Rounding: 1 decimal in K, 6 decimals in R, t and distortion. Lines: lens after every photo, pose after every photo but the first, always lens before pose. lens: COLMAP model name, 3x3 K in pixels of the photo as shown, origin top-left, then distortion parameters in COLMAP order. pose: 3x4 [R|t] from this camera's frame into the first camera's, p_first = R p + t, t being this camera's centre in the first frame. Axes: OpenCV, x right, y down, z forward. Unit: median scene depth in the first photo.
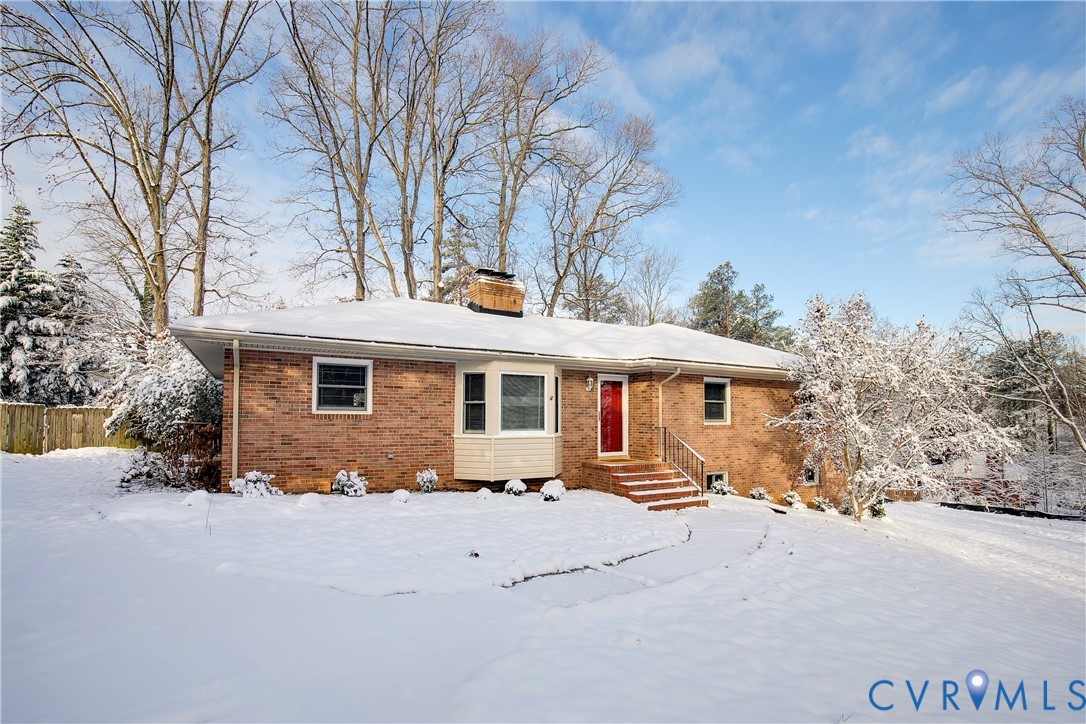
lens RADIAL K [[541.9, 0, 583.4], [0, 541.9, 414.0], [0, 0, 1]] dist [-0.033074, 0.000839]
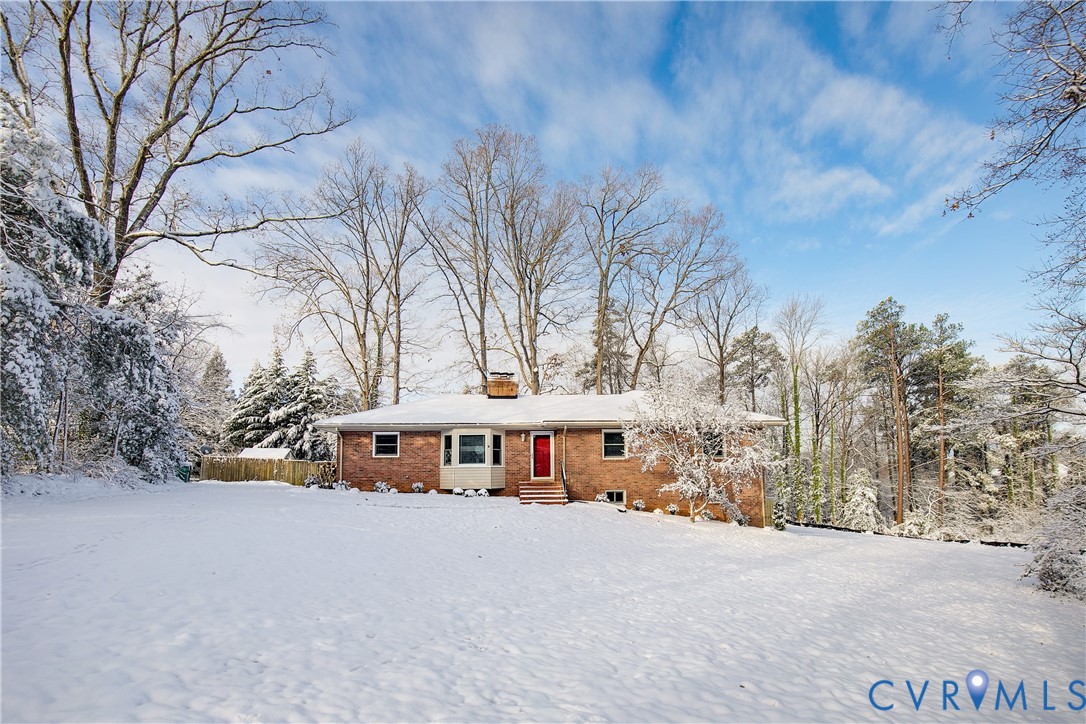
lens RADIAL K [[520.3, 0, 549.3], [0, 520.3, 449.3], [0, 0, 1]] dist [-0.033881, 0.006310]
pose [[0.904369, -0.038826, -0.424982, 0.769406], [0.023875, 0.998896, -0.040453, 0.049950], [0.426083, 0.026438, 0.904298, -0.456838]]
